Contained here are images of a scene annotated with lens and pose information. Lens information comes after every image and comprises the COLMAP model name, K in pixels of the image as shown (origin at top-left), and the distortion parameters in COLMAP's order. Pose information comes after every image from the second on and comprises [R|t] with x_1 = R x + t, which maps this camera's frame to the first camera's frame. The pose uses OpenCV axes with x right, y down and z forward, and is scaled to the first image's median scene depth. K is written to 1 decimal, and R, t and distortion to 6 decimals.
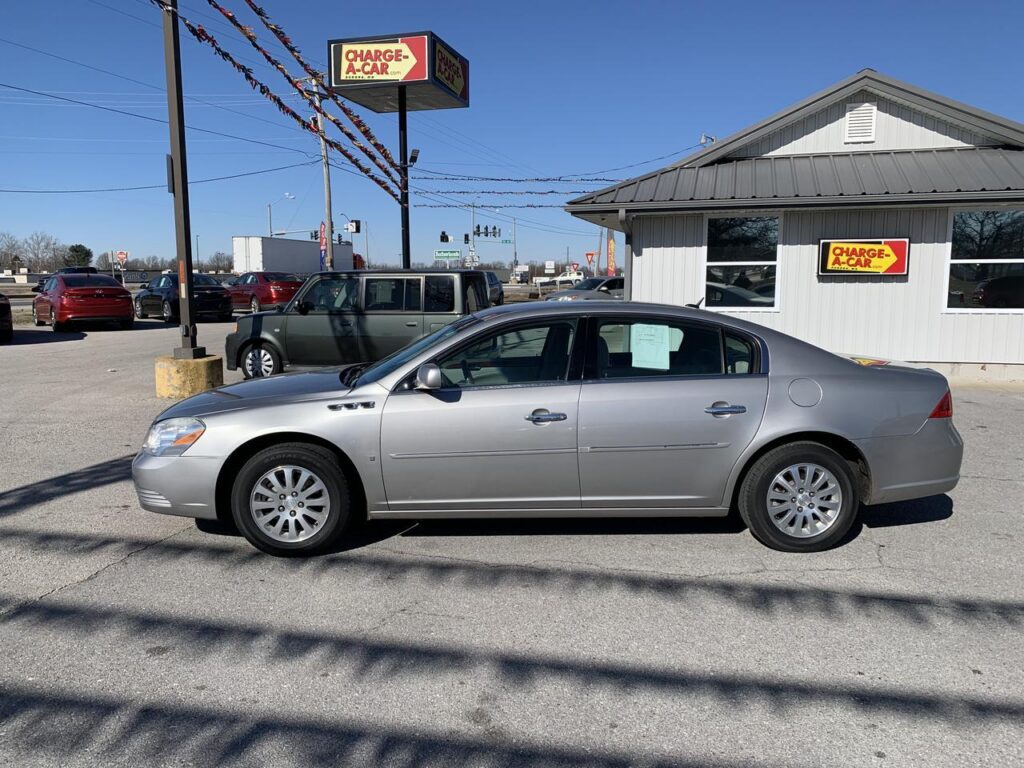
lens RADIAL K [[783.6, 0, 507.5], [0, 783.6, 369.9], [0, 0, 1]] dist [0.038693, -0.042572]
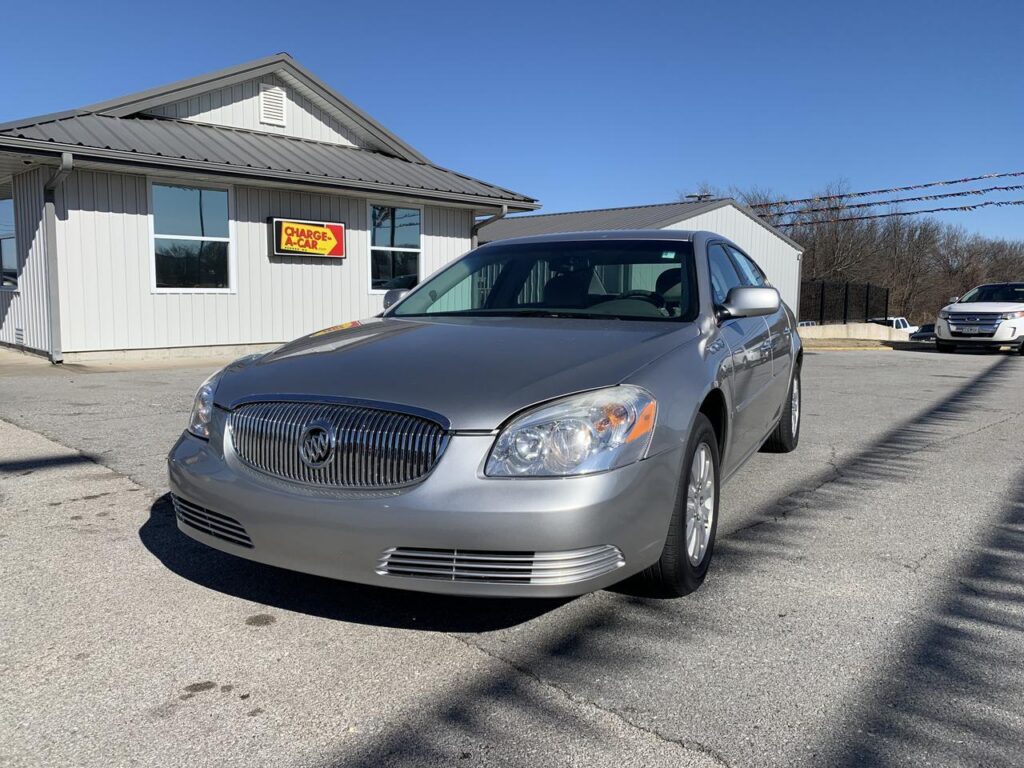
lens RADIAL K [[783.6, 0, 511.8], [0, 783.6, 361.7], [0, 0, 1]] dist [0.038693, -0.042572]
pose [[0.479245, -0.073437, 0.874604, -0.321181], [0.094449, 0.995022, 0.031794, 0.007133], [-0.872585, 0.067368, 0.483795, 0.290558]]
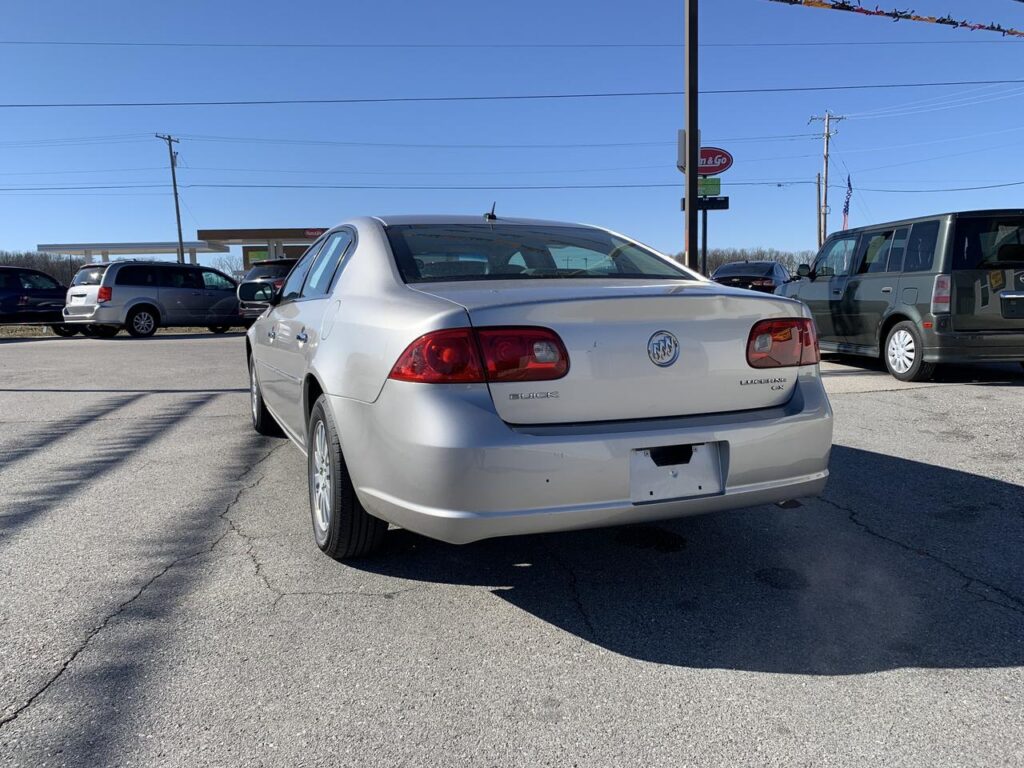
lens RADIAL K [[779.7, 0, 498.0], [0, 779.7, 369.8], [0, 0, 1]] dist [0.030494, -0.027621]
pose [[0.331927, 0.088105, -0.939181, 0.393408], [-0.093458, 0.993802, 0.060199, 0.006204], [0.938664, 0.067792, 0.338104, 0.334020]]
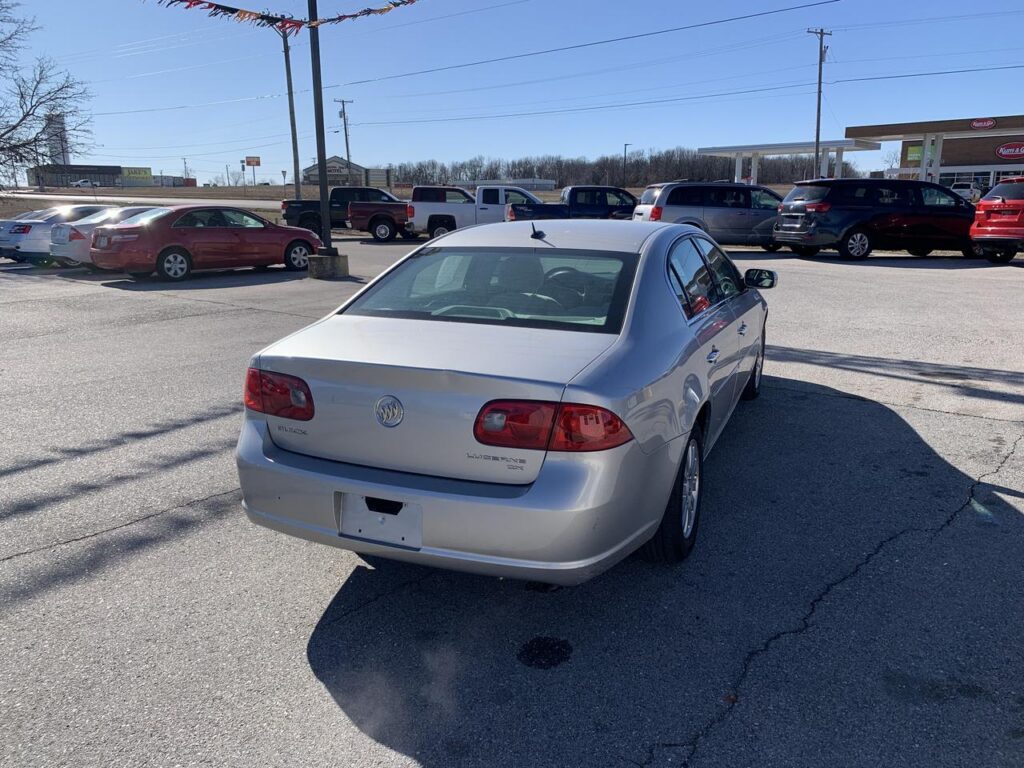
lens RADIAL K [[779.7, 0, 507.8], [0, 779.7, 382.8], [0, 0, 1]] dist [0.030494, -0.027621]
pose [[-0.432320, 0.212923, -0.876221, 0.398745], [-0.099266, 0.954578, 0.280941, -0.064650], [0.896240, 0.208435, -0.391547, 0.555902]]
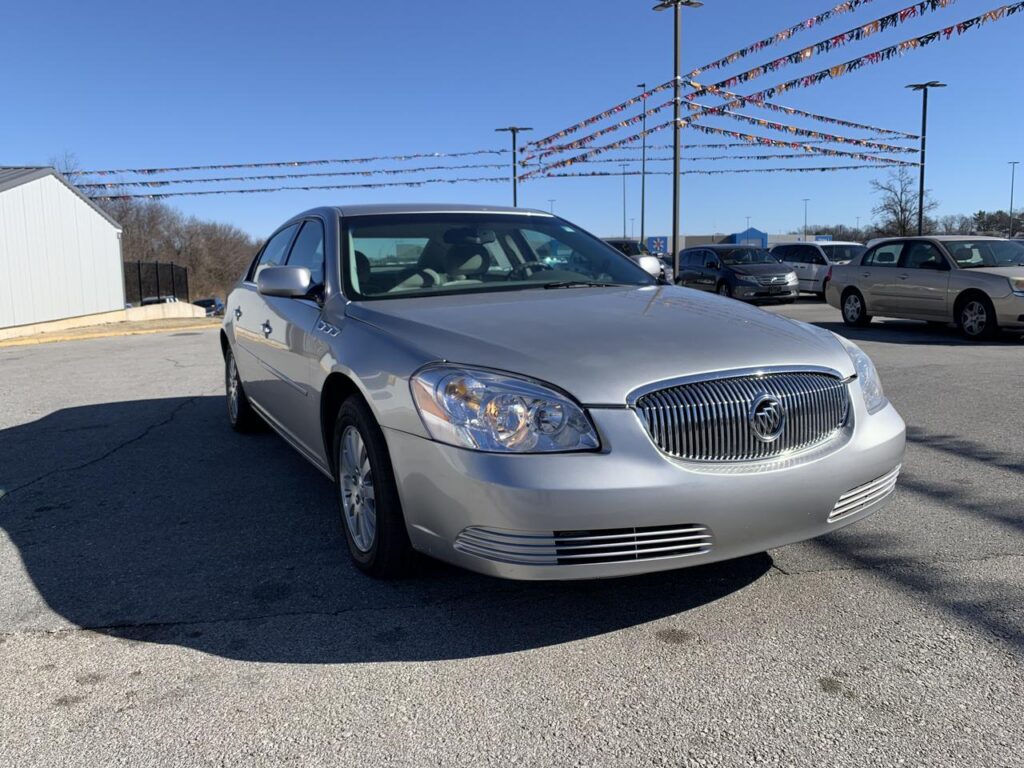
lens RADIAL K [[779.7, 0, 505.9], [0, 779.7, 359.2], [0, 0, 1]] dist [0.030494, -0.027621]
pose [[-0.412739, -0.097695, 0.905595, -0.318779], [0.130246, 0.977684, 0.164834, -0.022148], [-0.901489, 0.185983, -0.390804, 0.543475]]
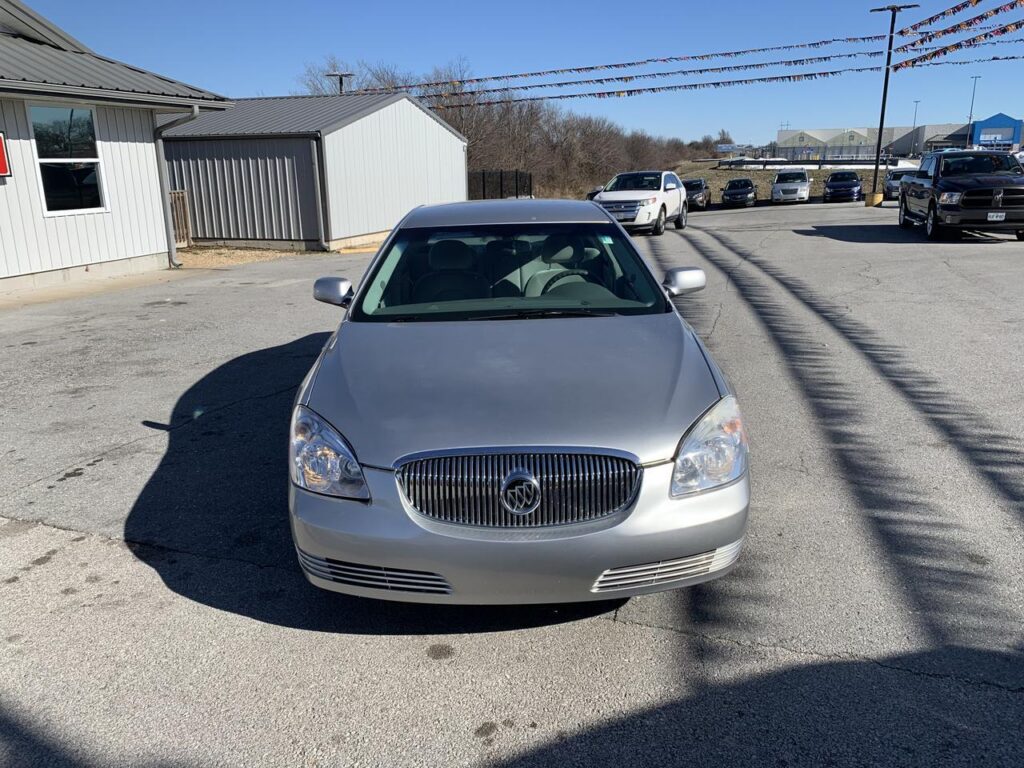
lens RADIAL K [[779.7, 0, 511.9], [0, 779.7, 369.8], [0, 0, 1]] dist [0.030494, -0.027621]
pose [[0.033015, -0.254309, 0.966559, -0.370692], [0.134548, 0.959414, 0.247833, -0.053776], [-0.990357, 0.121866, 0.065892, 0.406661]]
